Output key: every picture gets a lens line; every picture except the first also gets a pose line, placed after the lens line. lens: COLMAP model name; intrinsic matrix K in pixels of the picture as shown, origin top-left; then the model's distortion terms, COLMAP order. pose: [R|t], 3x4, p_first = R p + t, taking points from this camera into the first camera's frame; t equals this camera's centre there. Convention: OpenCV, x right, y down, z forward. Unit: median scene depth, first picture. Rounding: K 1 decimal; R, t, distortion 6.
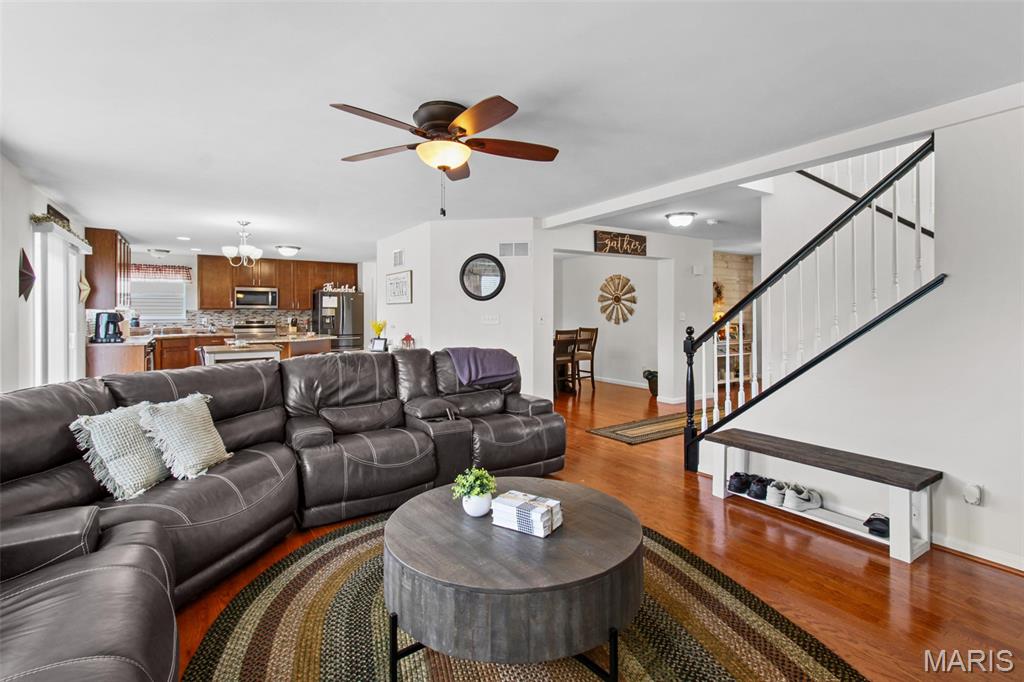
lens RADIAL K [[481.8, 0, 519.1], [0, 481.8, 314.4], [0, 0, 1]] dist [0.002752, 0.001883]
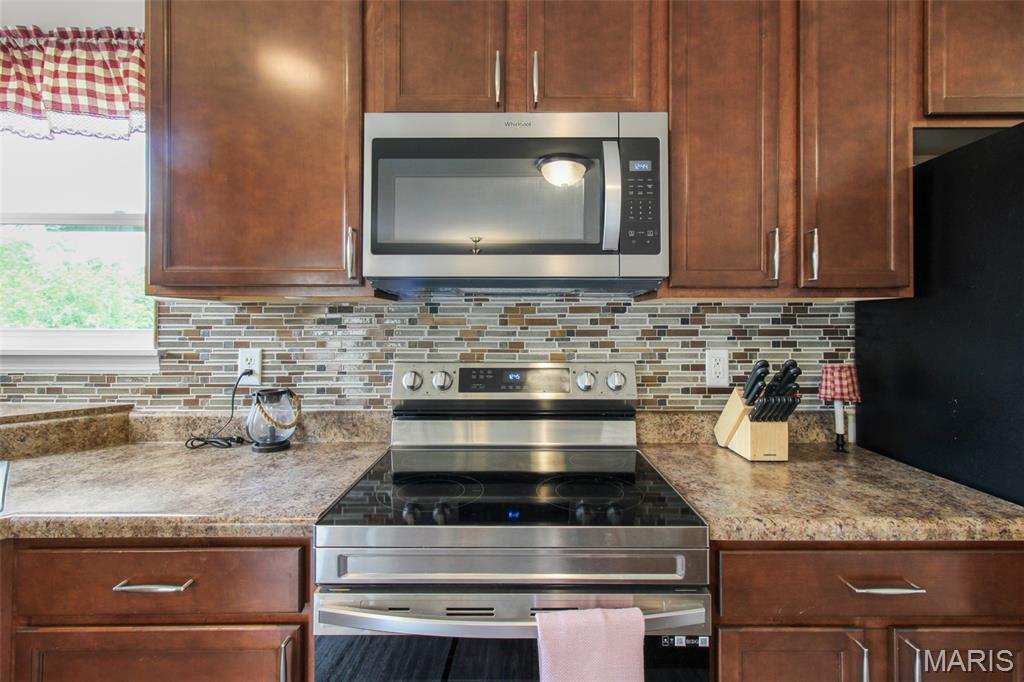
lens RADIAL K [[481.8, 0, 517.0], [0, 481.8, 312.3], [0, 0, 1]] dist [0.002752, 0.001883]
pose [[0.842149, -0.006861, -0.539201, -0.777055], [0.004455, 0.999973, -0.005766, -0.006274], [0.539226, 0.002453, 0.842157, 1.460236]]
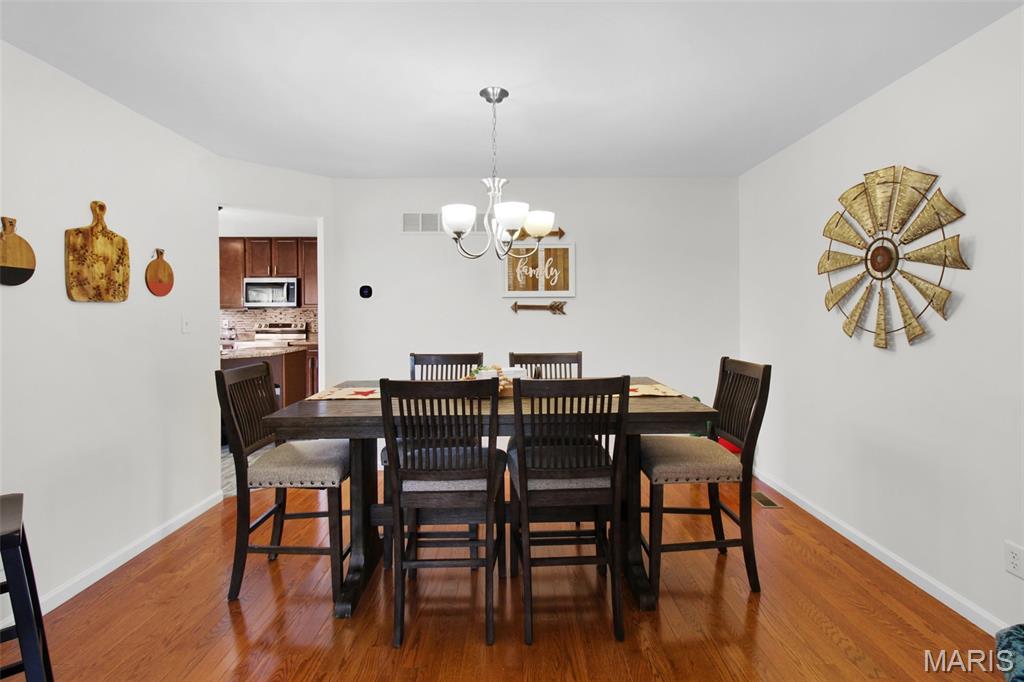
lens RADIAL K [[481.8, 0, 526.5], [0, 481.8, 313.9], [0, 0, 1]] dist [0.002752, 0.001883]
pose [[0.844697, -0.002084, -0.535240, 0.265691], [0.001893, 0.999998, -0.000906, -0.000652], [0.535241, -0.000247, 0.844699, 0.973313]]
